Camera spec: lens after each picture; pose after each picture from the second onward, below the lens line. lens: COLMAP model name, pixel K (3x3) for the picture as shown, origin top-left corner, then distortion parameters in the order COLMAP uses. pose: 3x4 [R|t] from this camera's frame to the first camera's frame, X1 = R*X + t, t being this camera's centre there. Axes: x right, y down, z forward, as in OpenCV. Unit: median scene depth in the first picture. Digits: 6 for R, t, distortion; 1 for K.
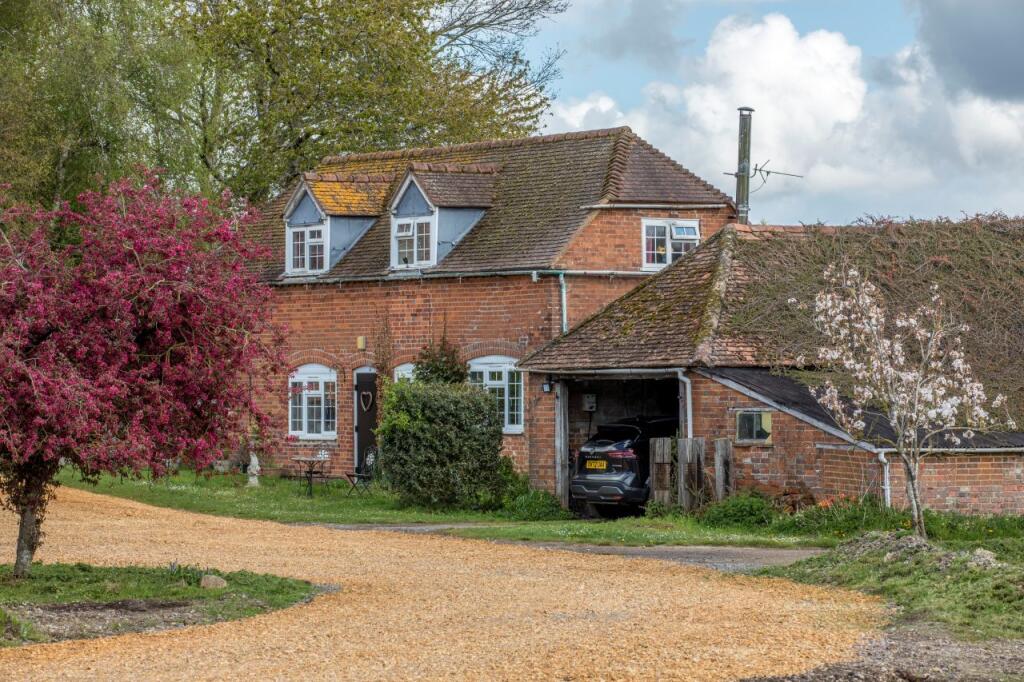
lens RADIAL K [[3870.6, 0, 512.0], [0, 3870.6, 341.0], [0, 0, 1]] dist [0.178620, 0.948990]
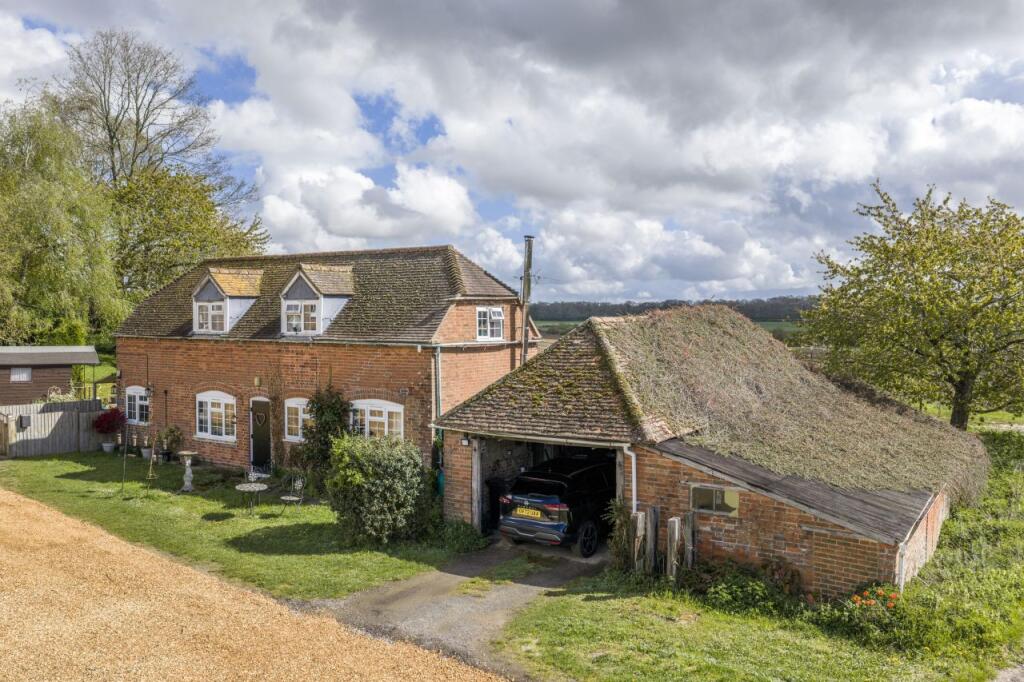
lens RADIAL K [[845.1, 0, 510.2], [0, 845.1, 347.5], [0, 0, 1]] dist [0.021759, -0.035225]
pose [[0.917456, -0.010320, 0.397704, -0.081539], [-0.009863, 0.998766, 0.048670, -0.030684], [-0.397715, -0.048575, 0.916222, 0.669686]]
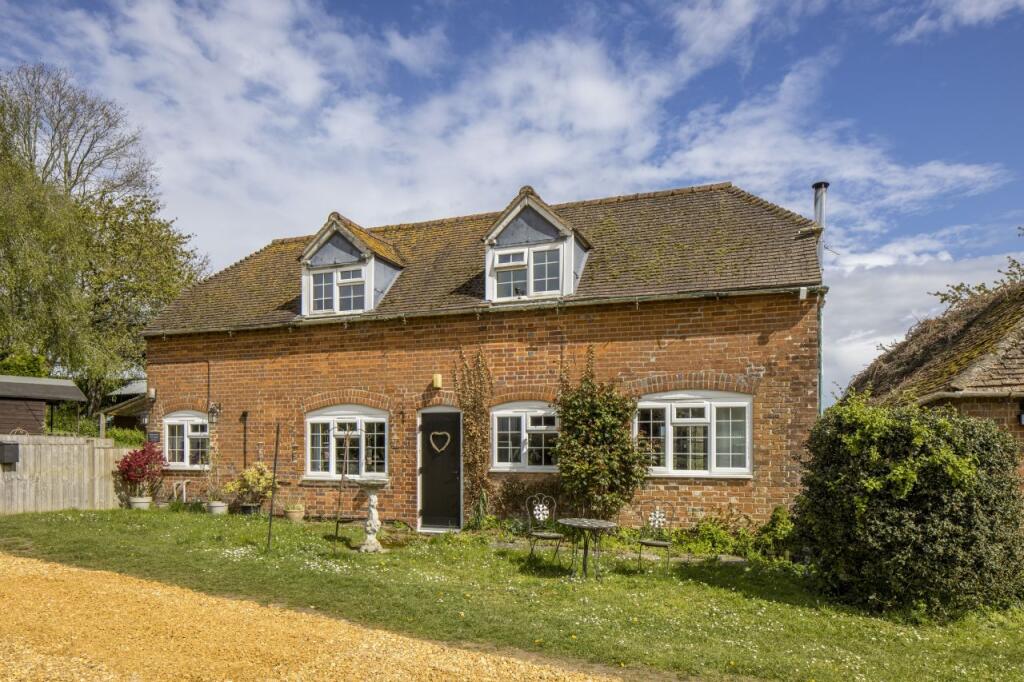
lens RADIAL K [[698.1, 0, 511.2], [0, 698.1, 443.8], [0, 0, 1]] dist [0.000483, -0.003335]
pose [[0.806890, 0.005306, 0.590678, -0.128679], [-0.010286, 0.999934, 0.005069, 0.015280], [-0.590613, -0.010166, 0.806891, 0.867356]]
